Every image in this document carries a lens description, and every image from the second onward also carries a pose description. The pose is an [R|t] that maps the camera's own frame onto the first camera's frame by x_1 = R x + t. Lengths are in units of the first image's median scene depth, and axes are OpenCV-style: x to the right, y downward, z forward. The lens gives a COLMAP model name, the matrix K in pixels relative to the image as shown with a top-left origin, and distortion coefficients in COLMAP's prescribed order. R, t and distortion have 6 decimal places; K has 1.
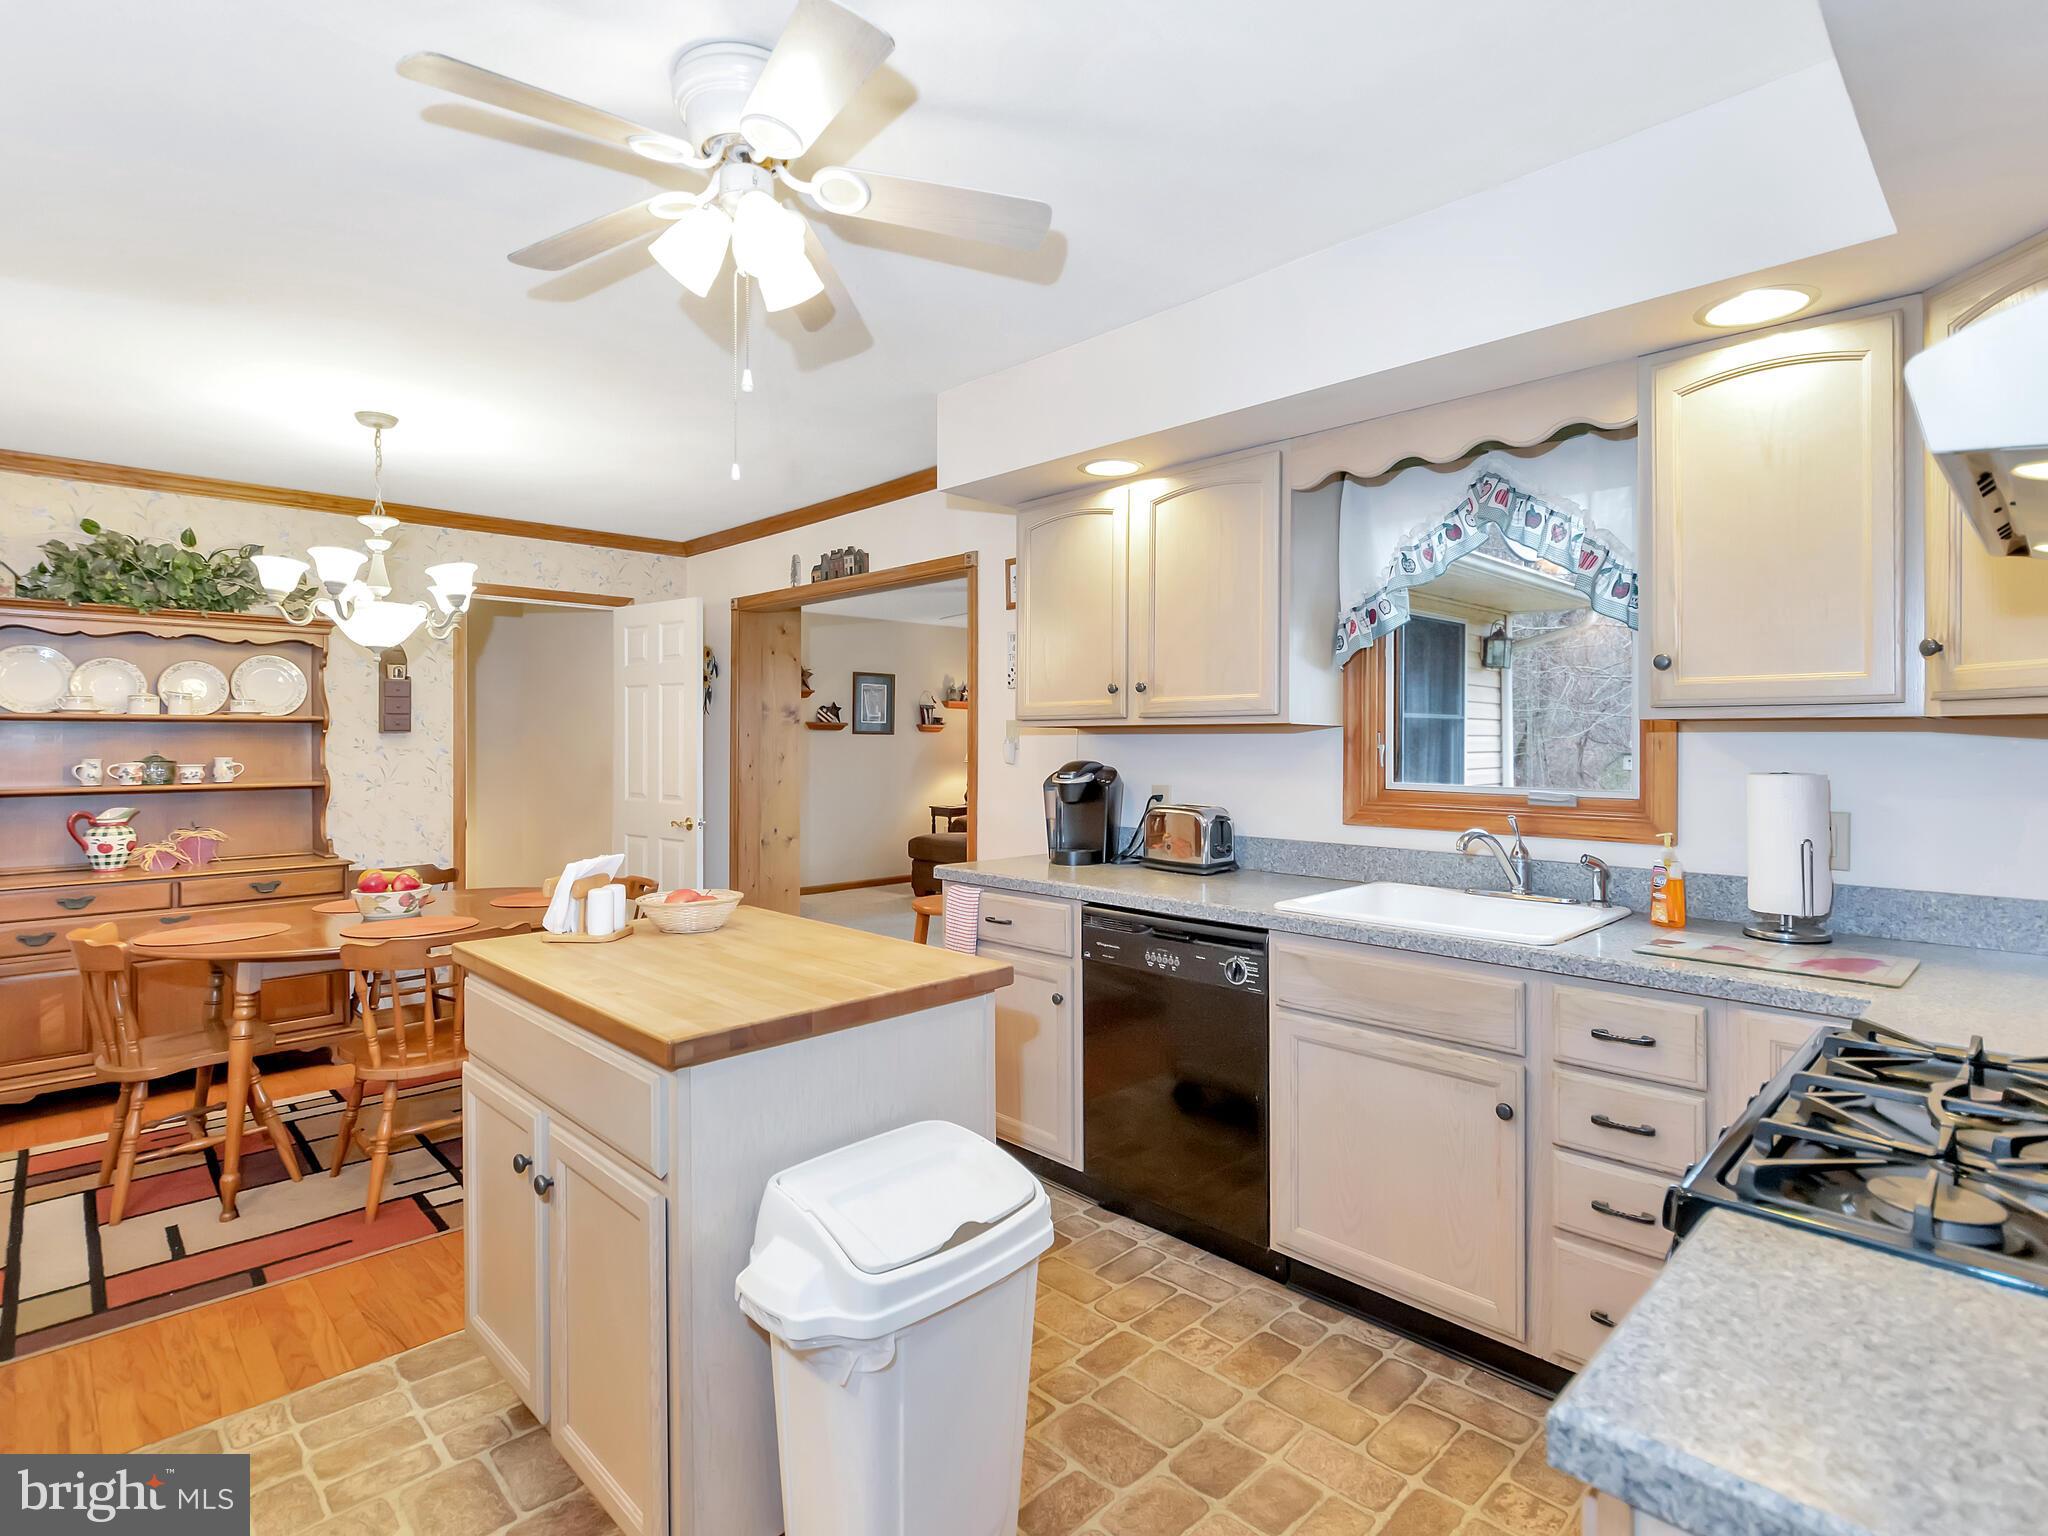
lens RADIAL K [[1028.7, 0, 1021.9], [0, 1028.7, 750.9], [0, 0, 1]] dist [0.001483, -0.000420]
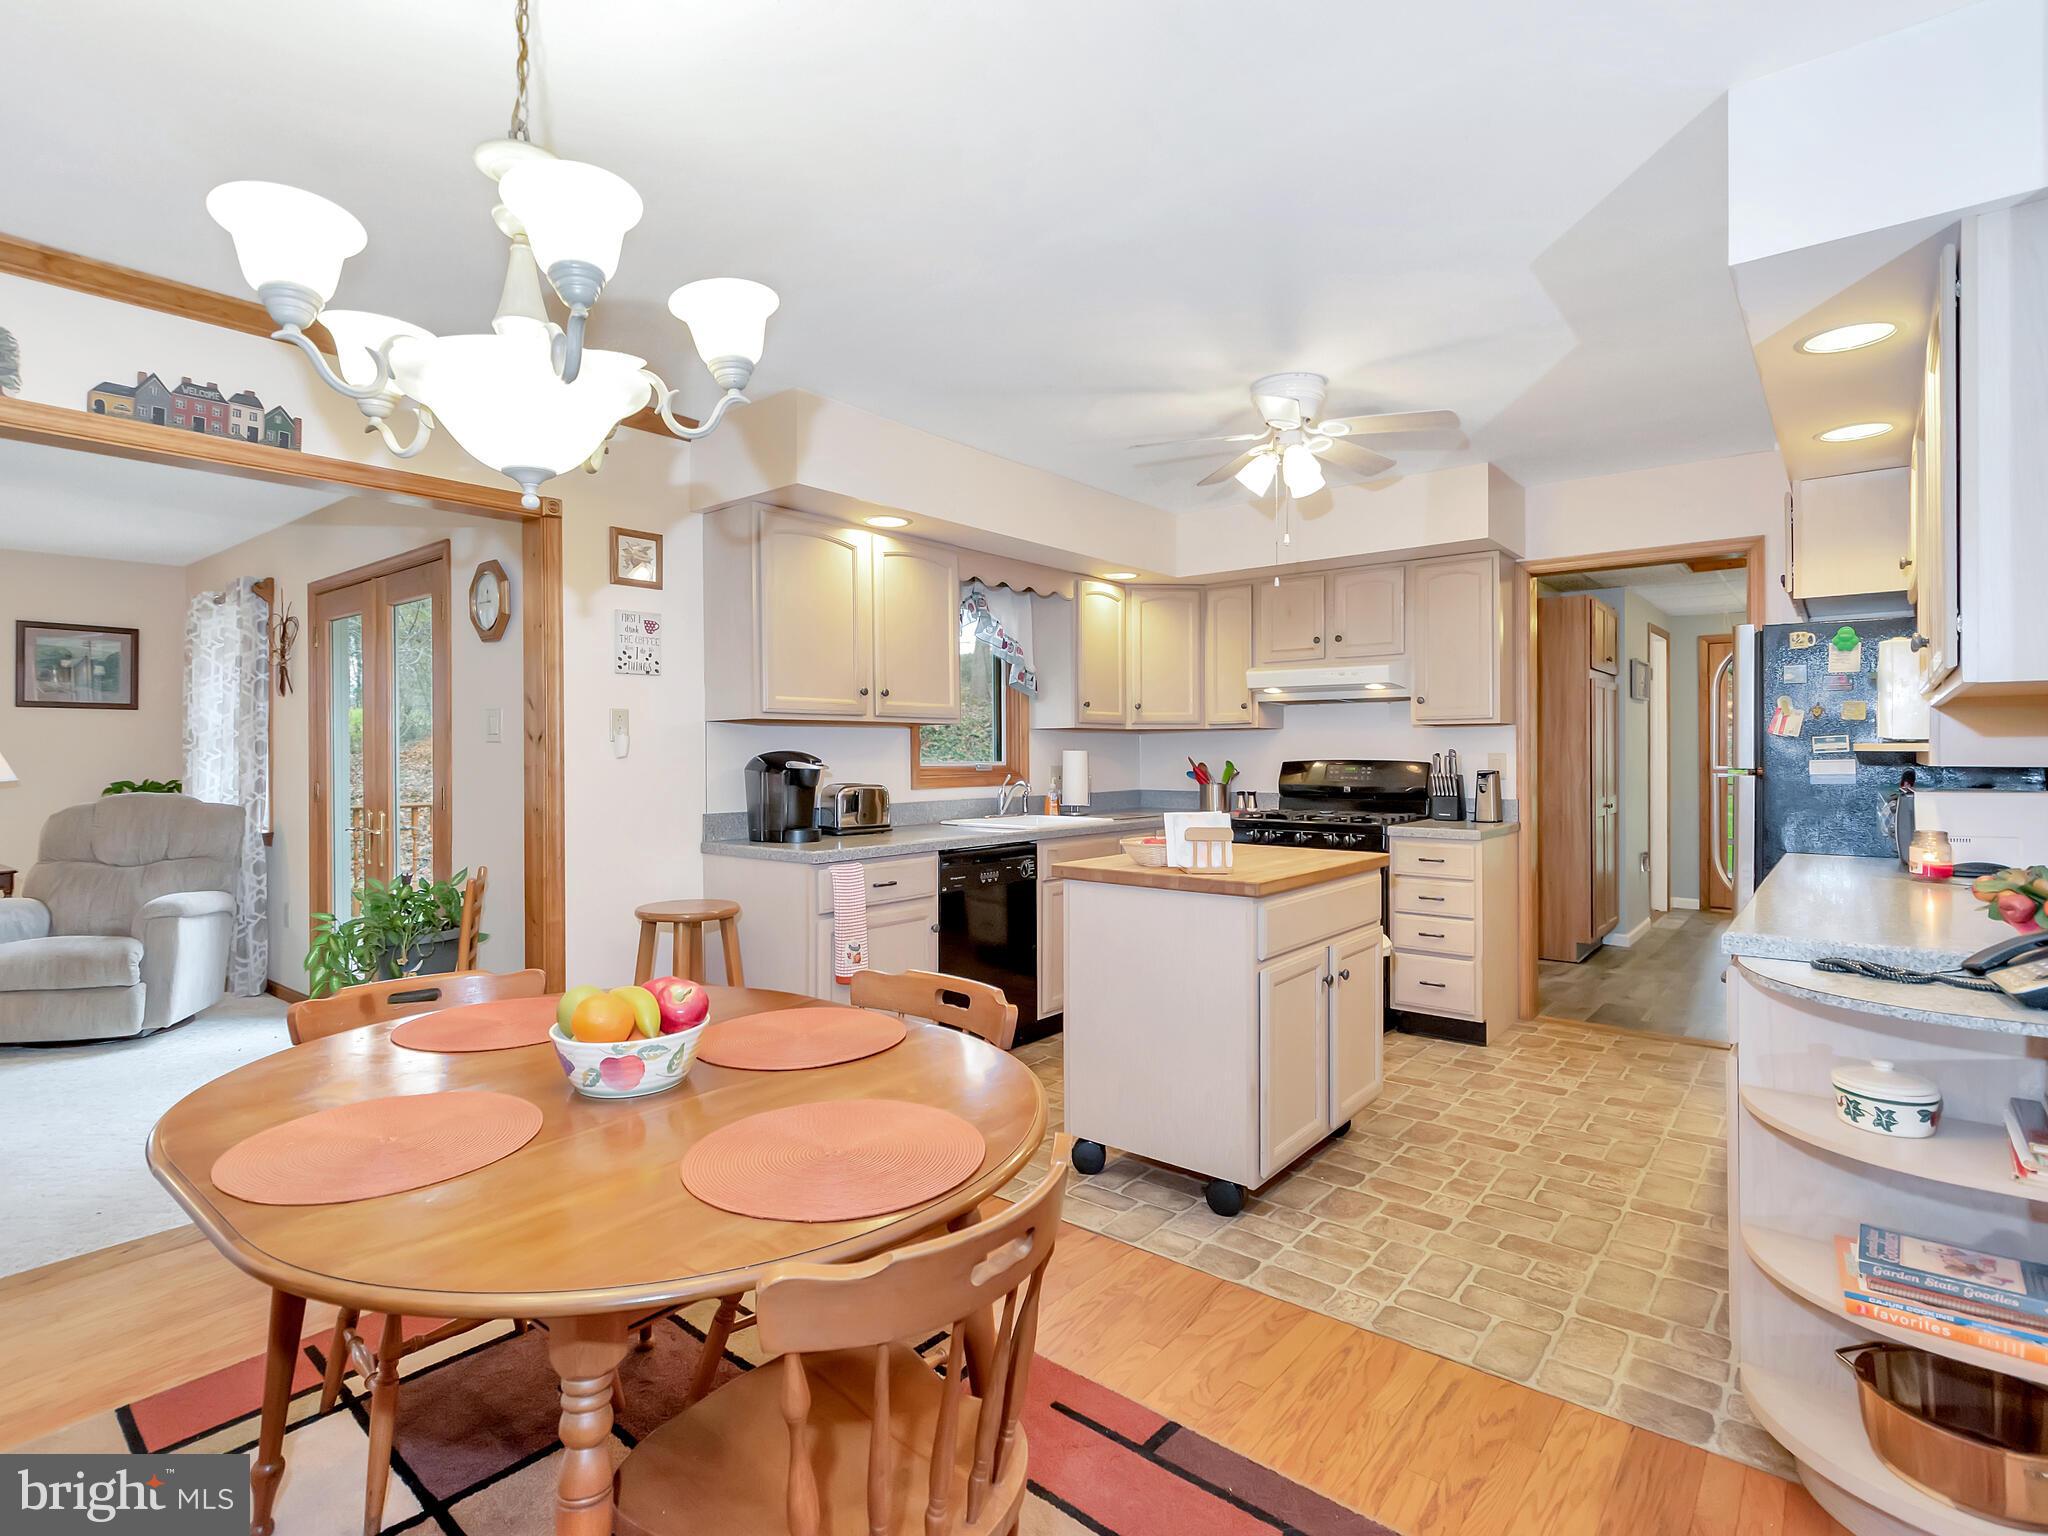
lens RADIAL K [[1028.7, 0, 1021.9], [0, 1028.7, 750.9], [0, 0, 1]] dist [0.001483, -0.000420]
pose [[-0.105549, 0.001464, 0.994413, -1.412956], [0.013083, 0.999914, -0.000083, 0.017246], [-0.994328, 0.013001, -0.105560, 1.128096]]
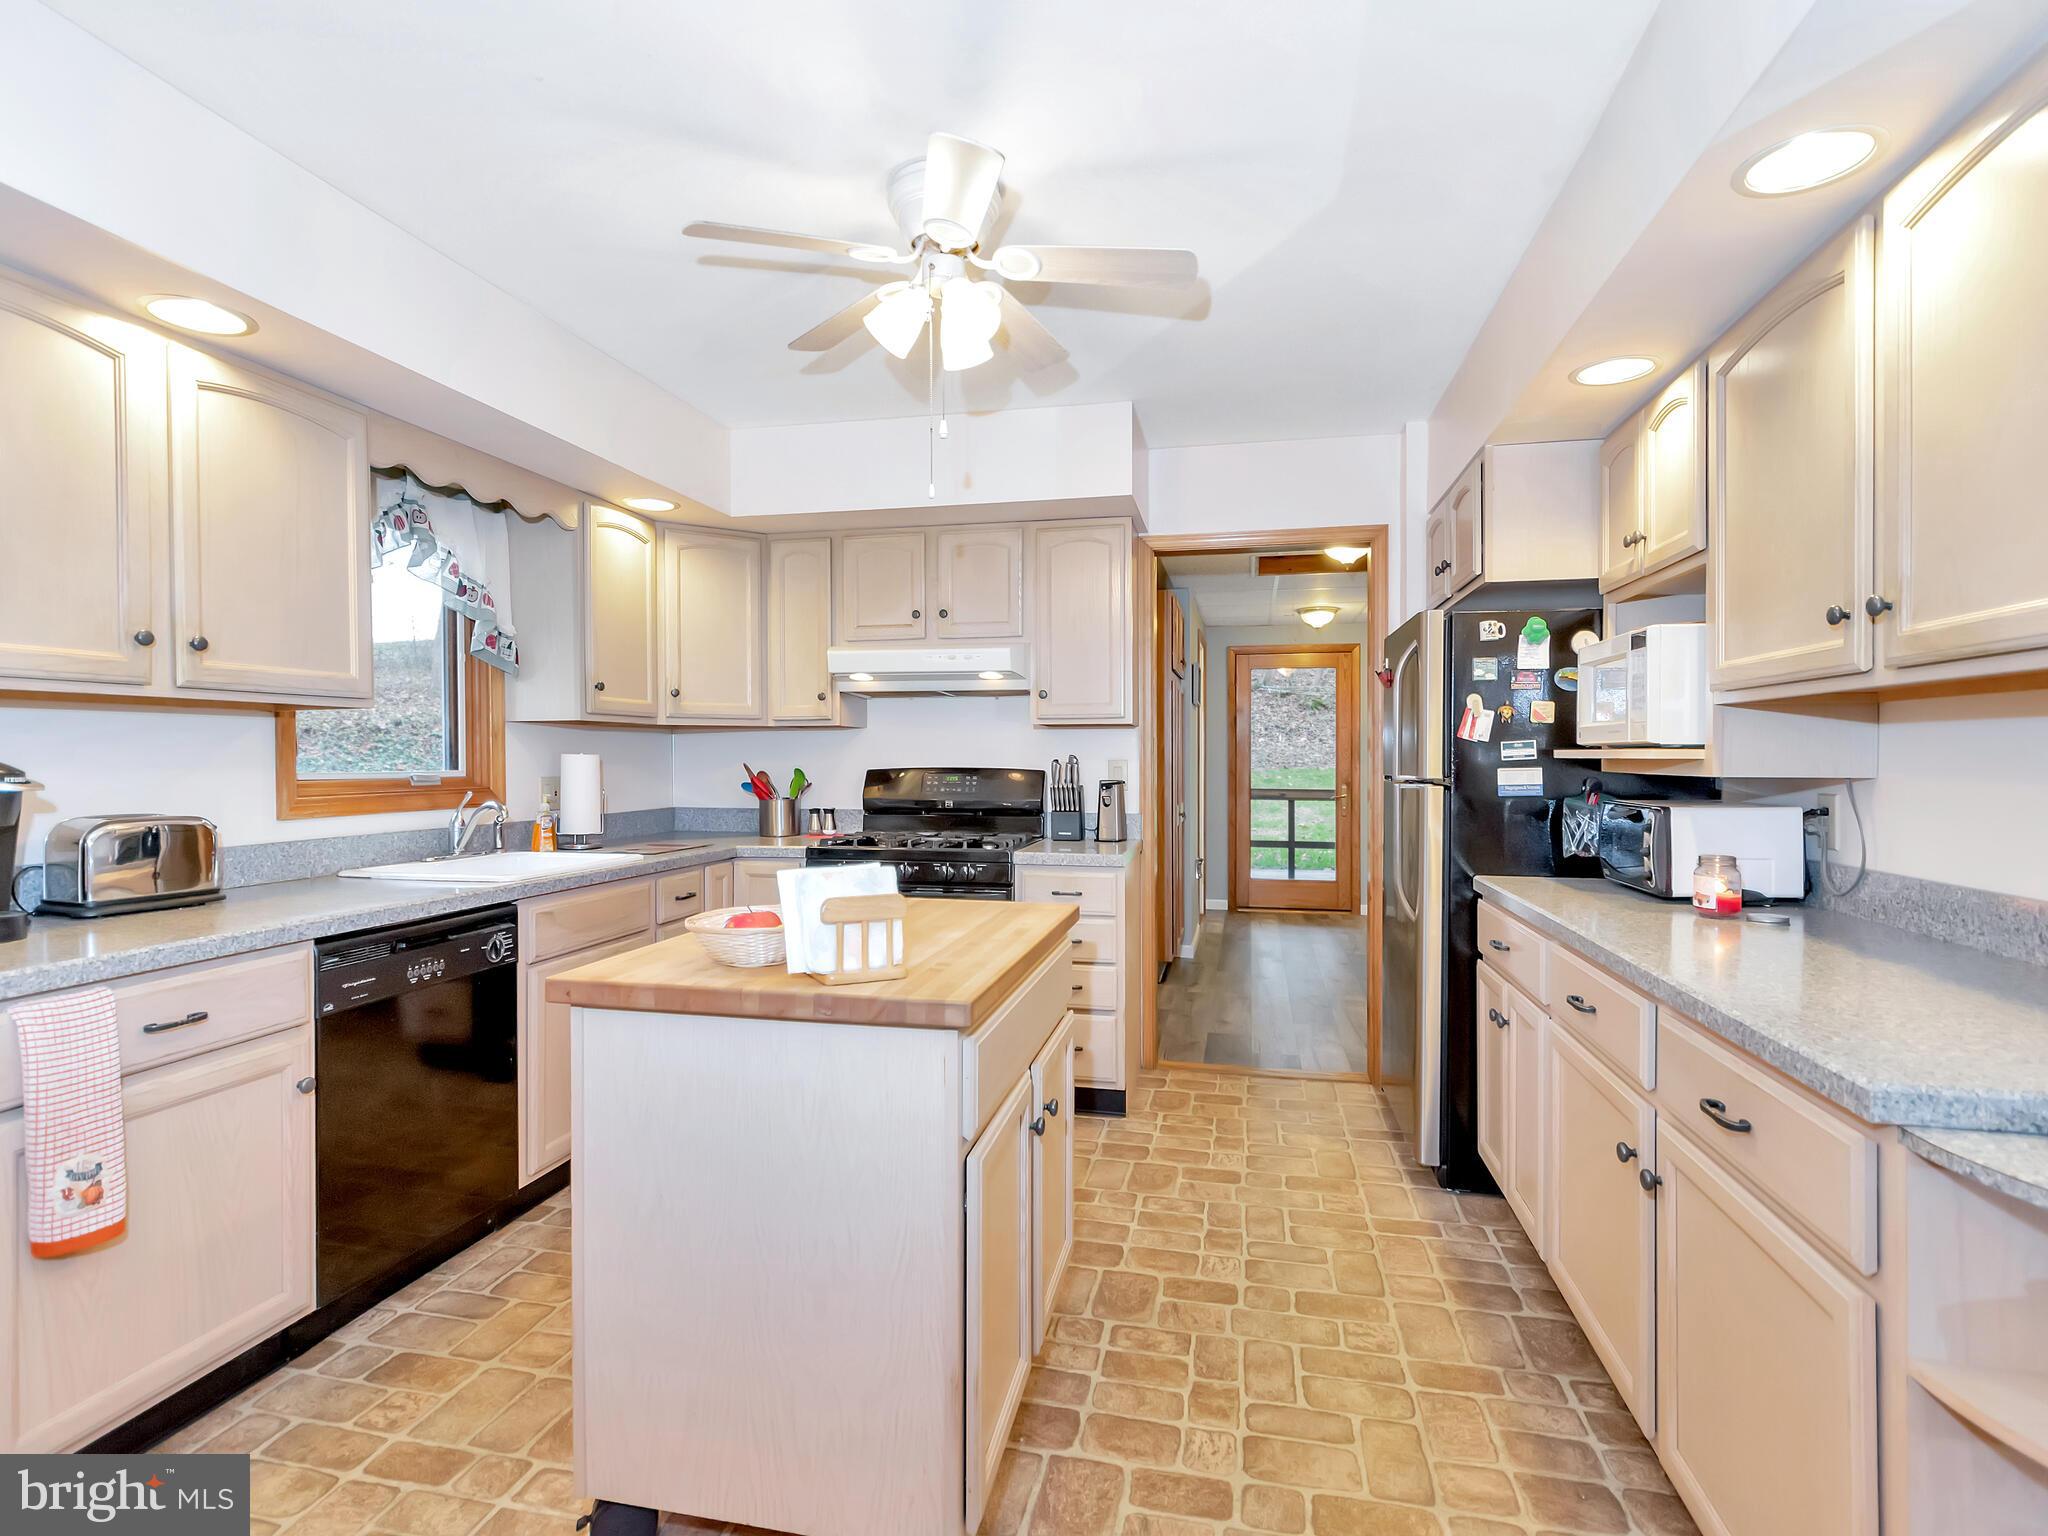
lens RADIAL K [[1042.1, 0, 1018.1], [0, 1042.1, 771.4], [0, 0, 1]] dist [0.002479, -0.001061]
pose [[-0.534515, -0.012449, 0.845067, -0.912915], [0.008093, 0.999770, 0.019847, 0.017765], [-0.845120, 0.017447, -0.534292, 1.062535]]
